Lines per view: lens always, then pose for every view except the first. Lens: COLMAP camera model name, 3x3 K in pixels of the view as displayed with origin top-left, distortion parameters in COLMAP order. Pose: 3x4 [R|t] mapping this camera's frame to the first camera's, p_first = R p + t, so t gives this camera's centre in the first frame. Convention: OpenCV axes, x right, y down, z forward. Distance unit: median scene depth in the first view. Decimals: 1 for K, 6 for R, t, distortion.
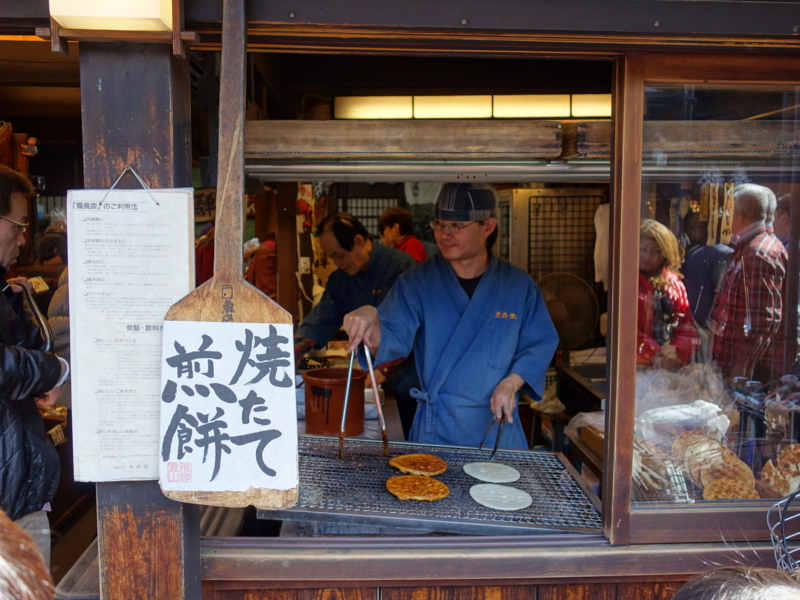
lens RADIAL K [[767.4, 0, 400.2], [0, 767.4, 297.0], [0, 0, 1]] dist [0.017301, 0.000000]
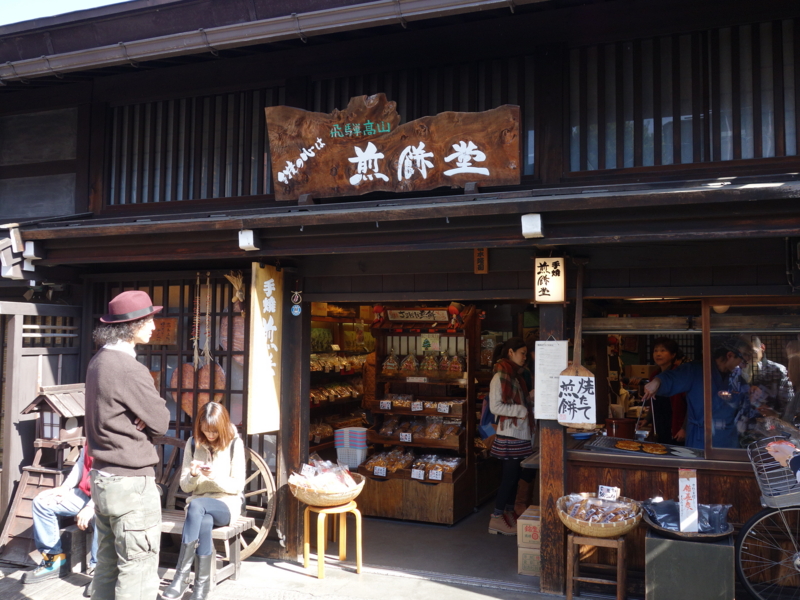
lens RADIAL K [[767.4, 0, 400.5], [0, 767.4, 297.4], [0, 0, 1]] dist [0.017301, 0.000000]
pose [[0.912678, -0.021165, -0.408130, 0.519485], [-0.046375, 0.986844, -0.154882, 0.269630], [0.406039, 0.160285, 0.899690, -2.734698]]
